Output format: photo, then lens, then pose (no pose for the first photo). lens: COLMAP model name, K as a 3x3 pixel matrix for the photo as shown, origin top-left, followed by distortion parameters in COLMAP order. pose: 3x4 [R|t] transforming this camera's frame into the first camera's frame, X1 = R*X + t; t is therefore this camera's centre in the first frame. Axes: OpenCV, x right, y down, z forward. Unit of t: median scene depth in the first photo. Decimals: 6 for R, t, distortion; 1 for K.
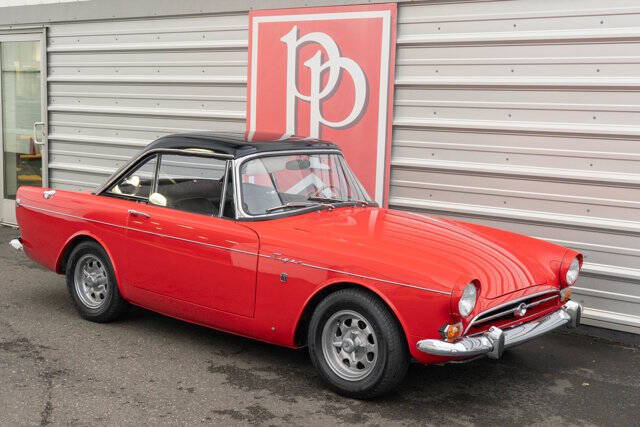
lens RADIAL K [[915.4, 0, 320.0], [0, 915.4, 213.5], [0, 0, 1]] dist [0.013210, 0.022555]
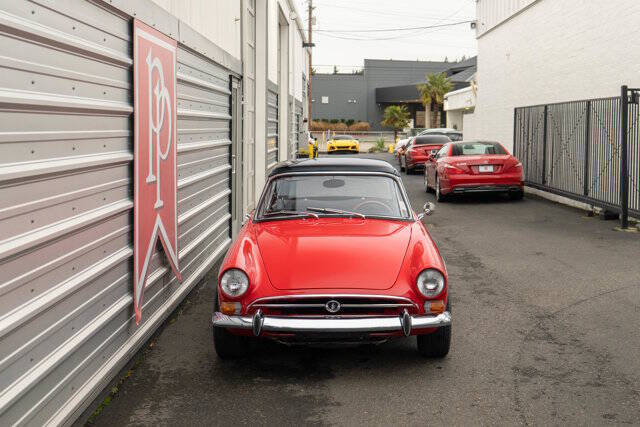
lens RADIAL K [[859.6, 0, 320.0], [0, 859.6, 213.5], [0, 0, 1]] dist [0.010883, 0.007111]
pose [[-0.619556, -0.113283, 0.776735, -0.775546], [0.067539, 0.978168, 0.196532, -0.202060], [-0.782042, 0.174223, -0.598379, 1.401683]]
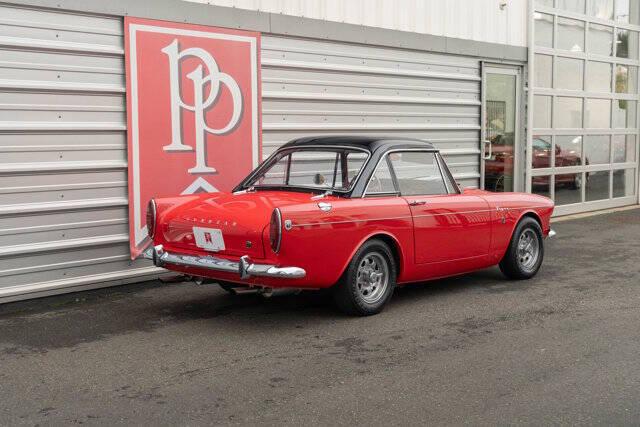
lens RADIAL K [[859.6, 0, 320.0], [0, 859.6, 213.5], [0, 0, 1]] dist [0.010883, 0.007111]
pose [[0.052722, -0.127919, 0.990382, -1.028519], [0.121215, 0.985248, 0.120803, -0.109056], [-0.991225, 0.113680, 0.067450, 0.804882]]
